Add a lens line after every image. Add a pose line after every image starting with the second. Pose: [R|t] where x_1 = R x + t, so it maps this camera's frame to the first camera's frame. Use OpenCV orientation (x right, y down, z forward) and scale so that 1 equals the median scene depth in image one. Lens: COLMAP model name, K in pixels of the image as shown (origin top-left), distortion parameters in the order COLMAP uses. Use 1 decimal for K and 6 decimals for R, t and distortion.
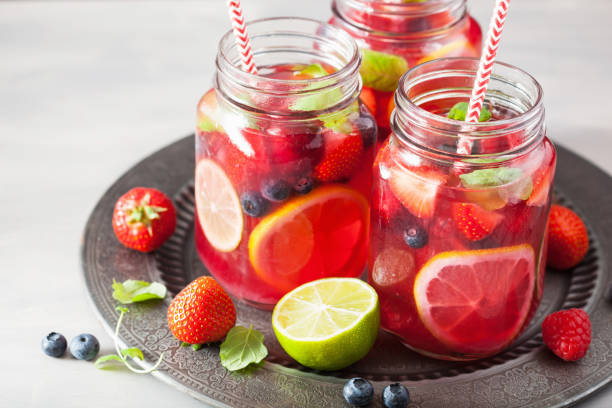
lens RADIAL K [[2065.9, 0, 305.7], [0, 2065.9, 204.7], [0, 0, 1]] dist [-0.219324, 0.000000]
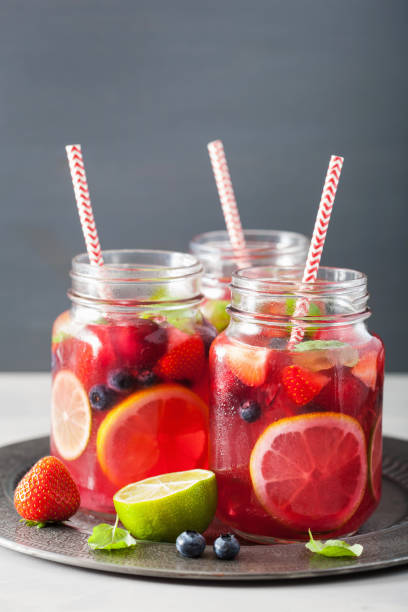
lens RADIAL K [[2065.9, 0, 206.7], [0, 2065.9, 307.6], [0, 0, 1]] dist [-0.219324, 0.000000]
pose [[0.998744, -0.003756, -0.049958, 0.083111], [-0.016643, 0.915674, -0.401577, 0.385533], [0.047254, 0.401905, 0.914462, 0.015478]]
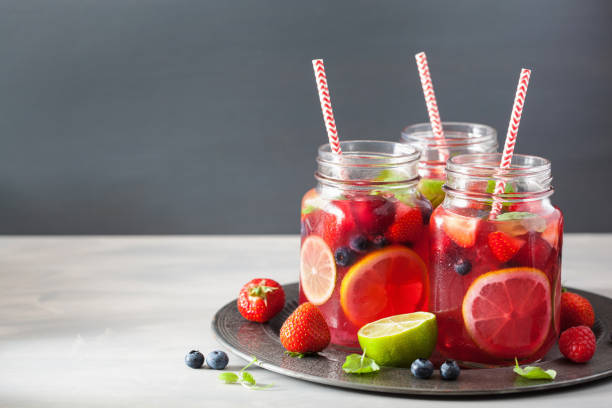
lens RADIAL K [[2065.9, 0, 303.6], [0, 2065.9, 202.0], [0, 0, 1]] dist [-0.219324, 0.000000]
pose [[0.999503, -0.007717, -0.030551, -0.009729], [-0.004449, 0.925266, -0.379294, 0.489524], [0.031195, 0.379241, 0.924772, -0.281557]]
